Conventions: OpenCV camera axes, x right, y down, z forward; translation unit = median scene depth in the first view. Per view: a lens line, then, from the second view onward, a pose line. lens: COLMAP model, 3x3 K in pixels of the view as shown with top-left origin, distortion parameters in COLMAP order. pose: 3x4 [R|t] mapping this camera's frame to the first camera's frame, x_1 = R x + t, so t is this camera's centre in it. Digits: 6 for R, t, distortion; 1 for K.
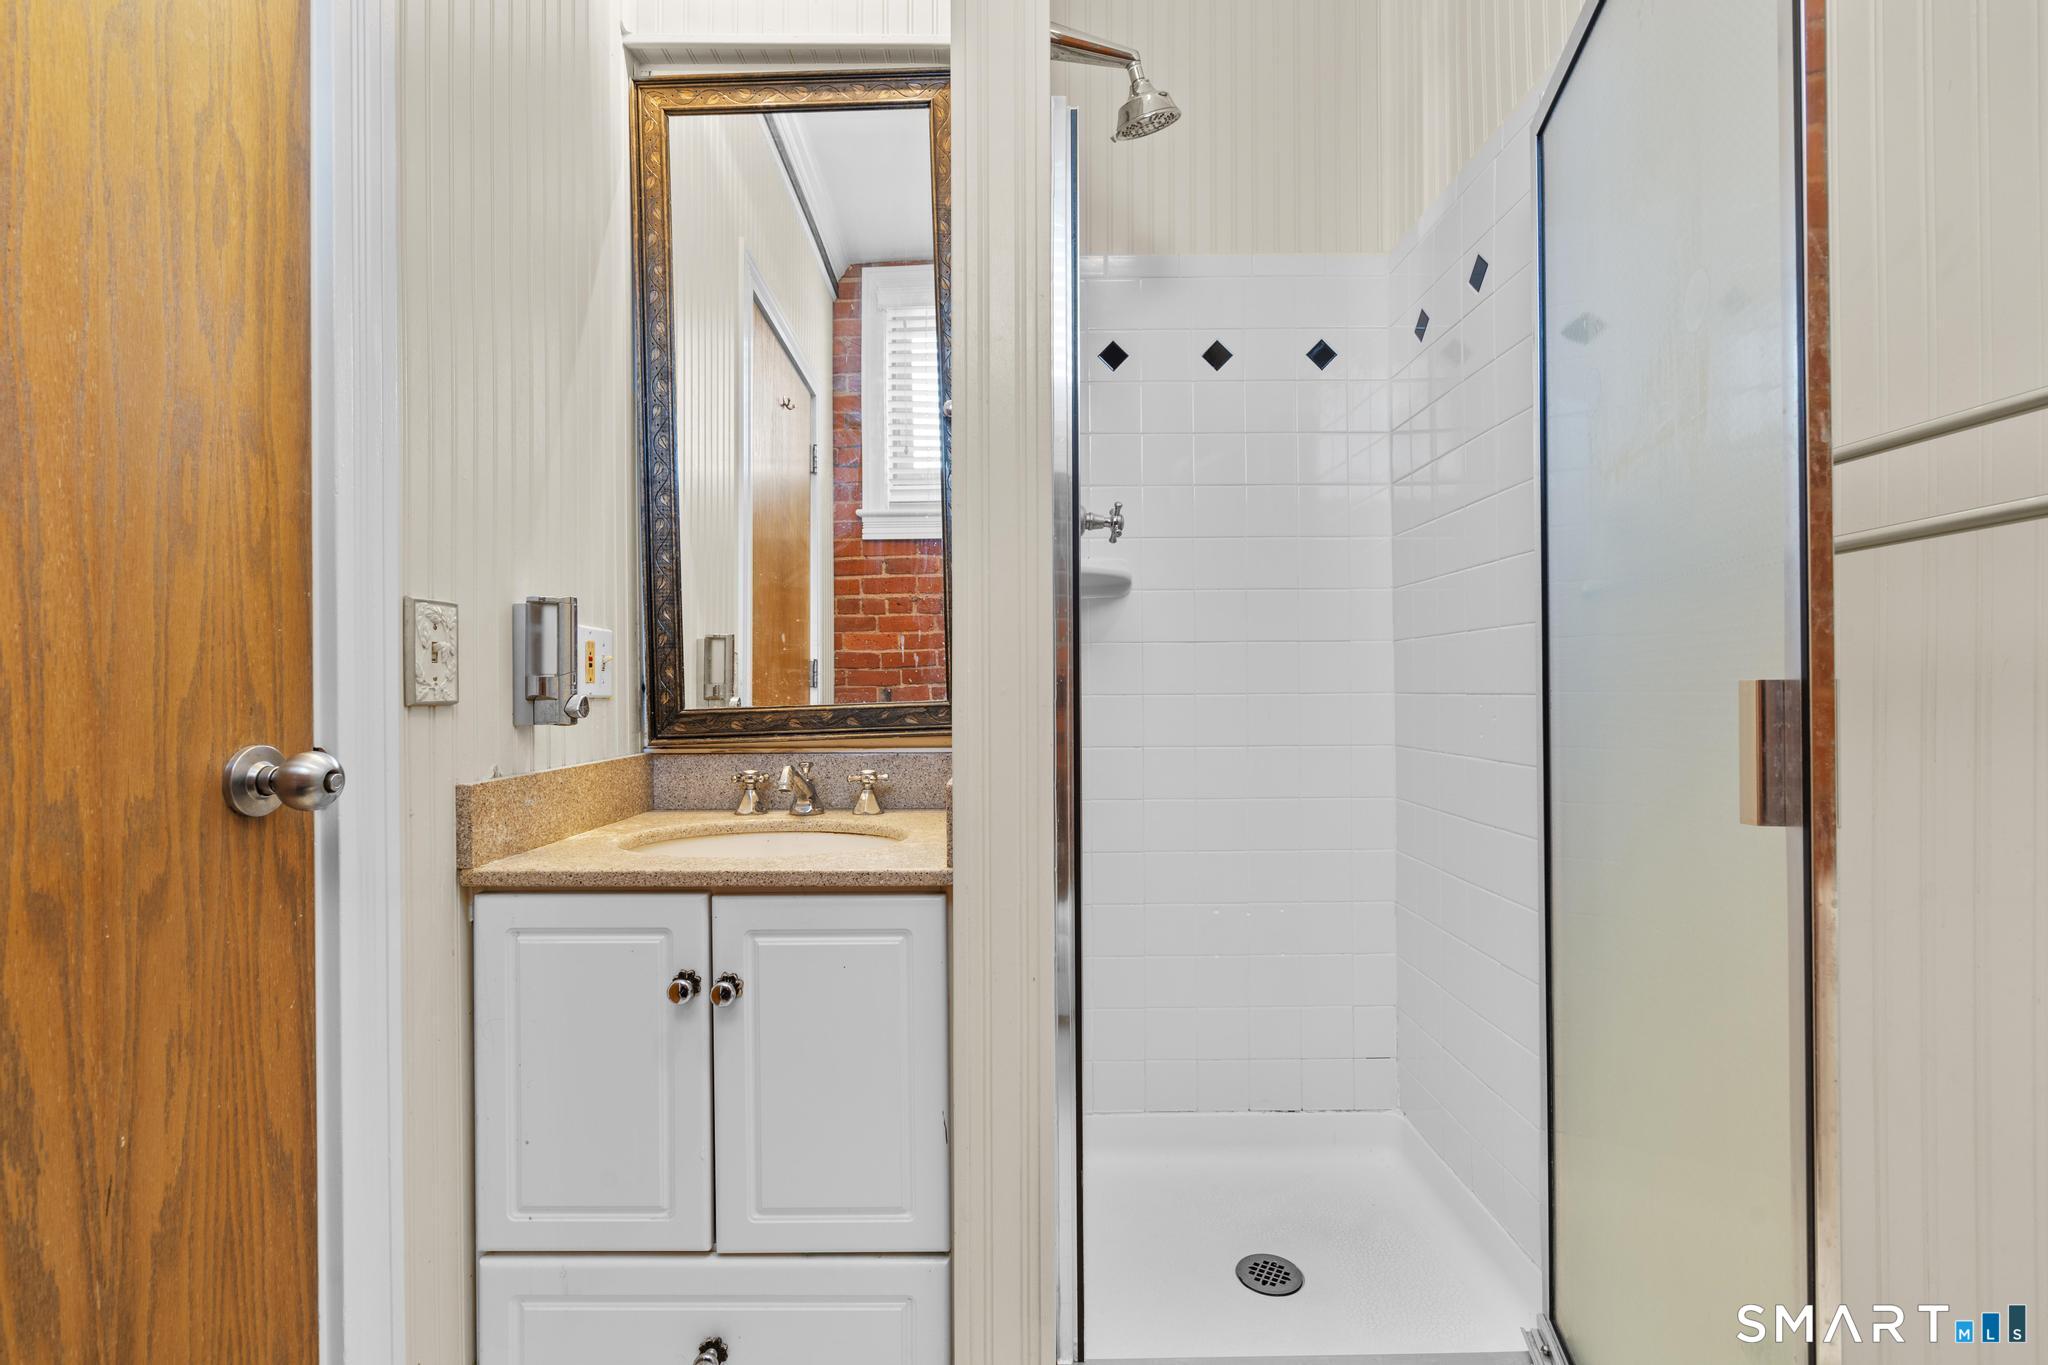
lens RADIAL K [[915.4, 0, 1019.4], [0, 915.4, 688.9], [0, 0, 1]] dist [-0.009127, 0.004132]
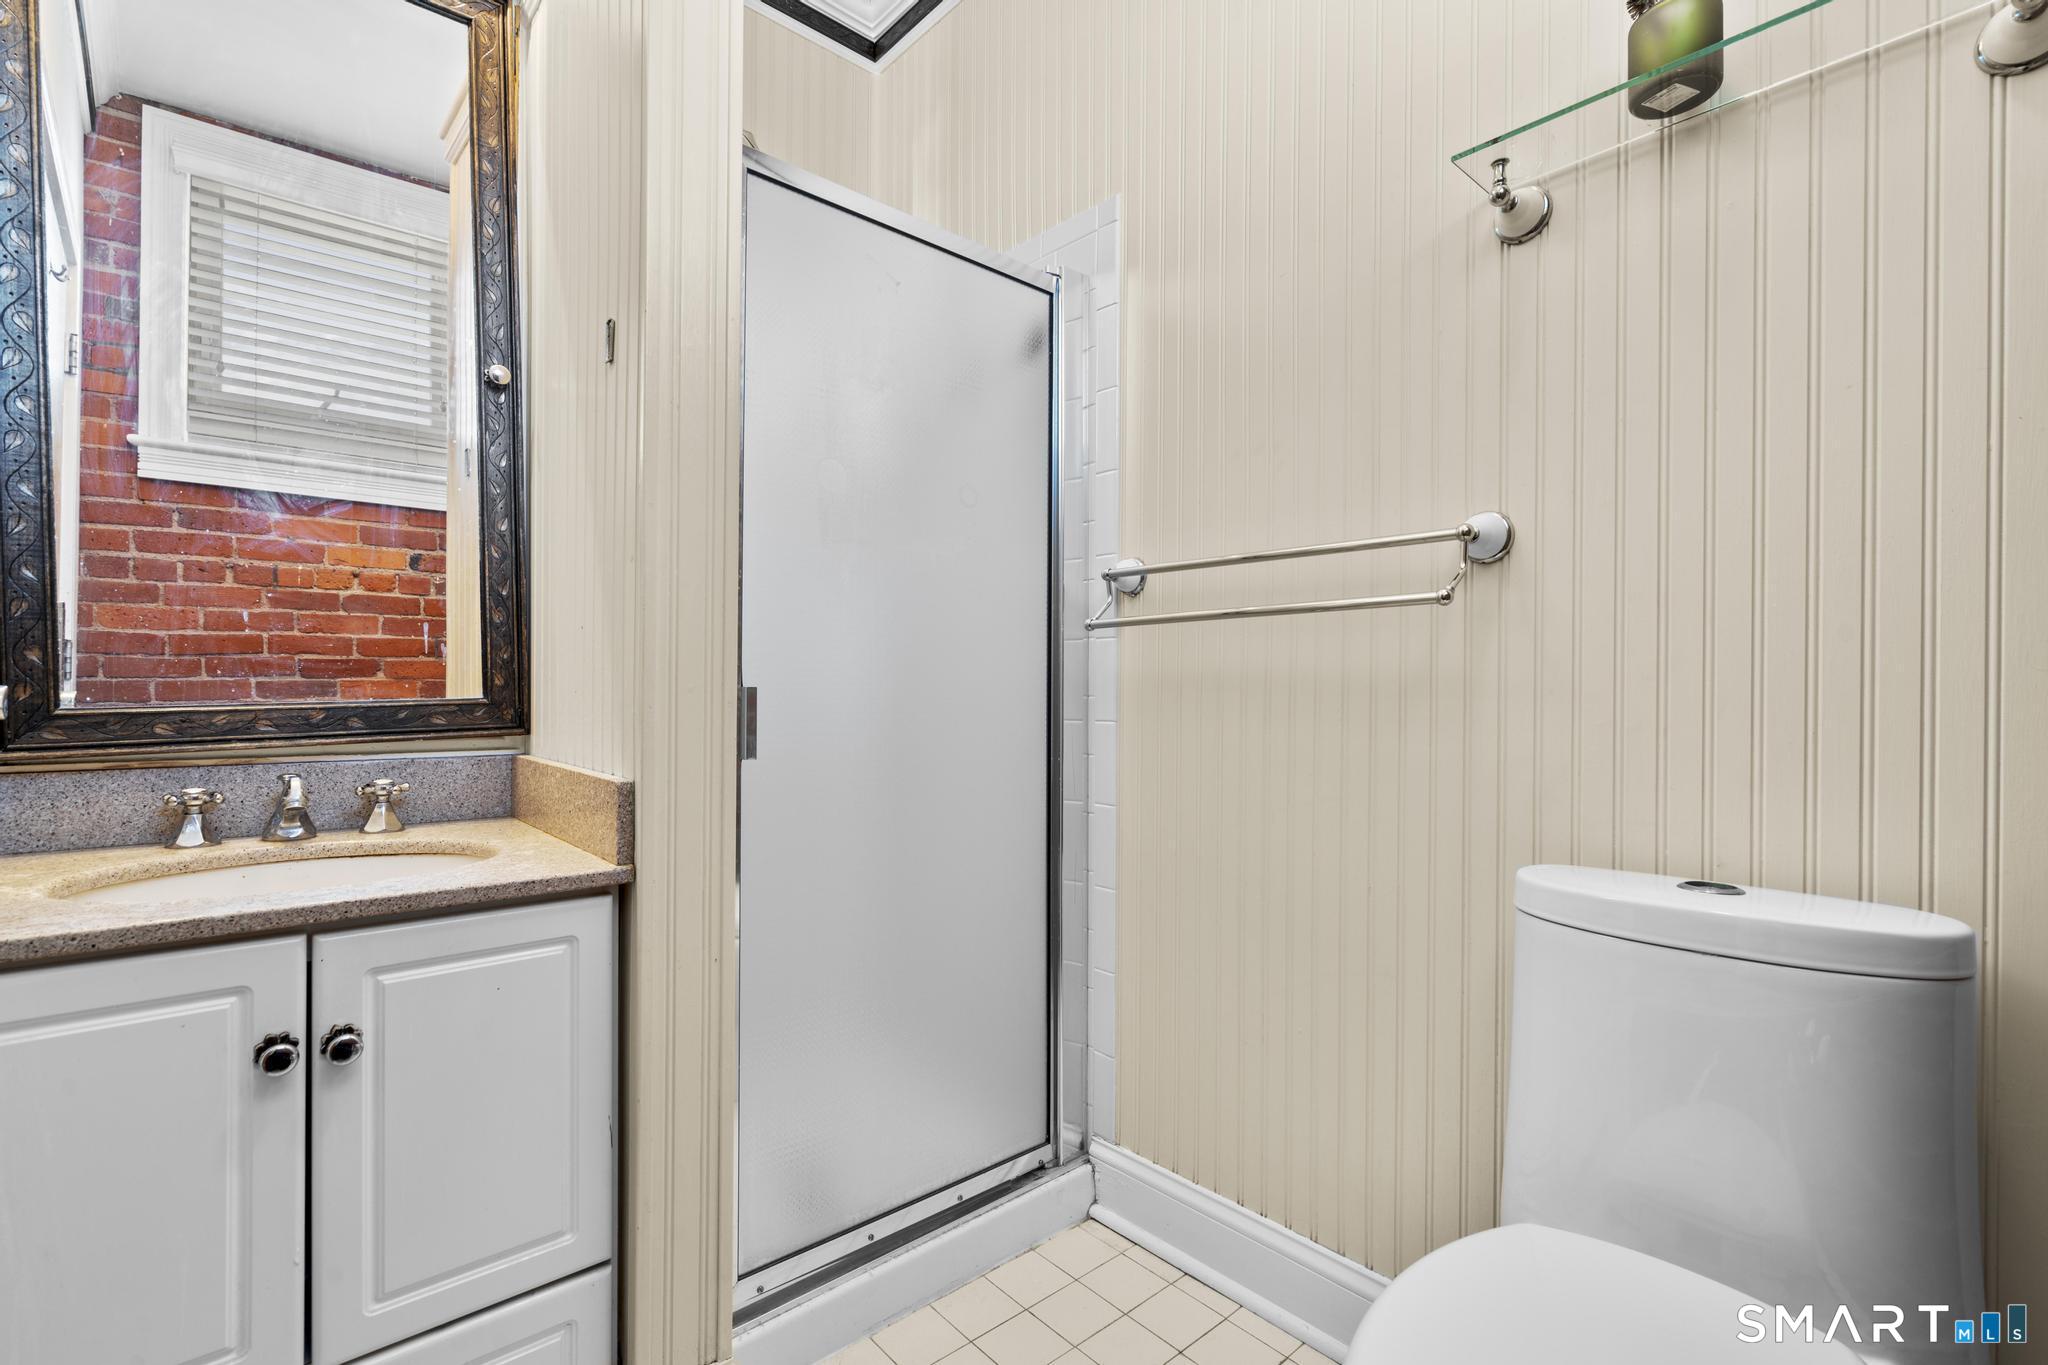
lens RADIAL K [[915.4, 0, 1019.3], [0, 915.4, 689.4], [0, 0, 1]] dist [-0.009127, 0.004132]
pose [[0.751179, 0.010235, 0.660019, -0.276518], [-0.010592, 0.999938, -0.003451, 0.002419], [-0.660014, -0.004399, 0.751241, -0.016040]]
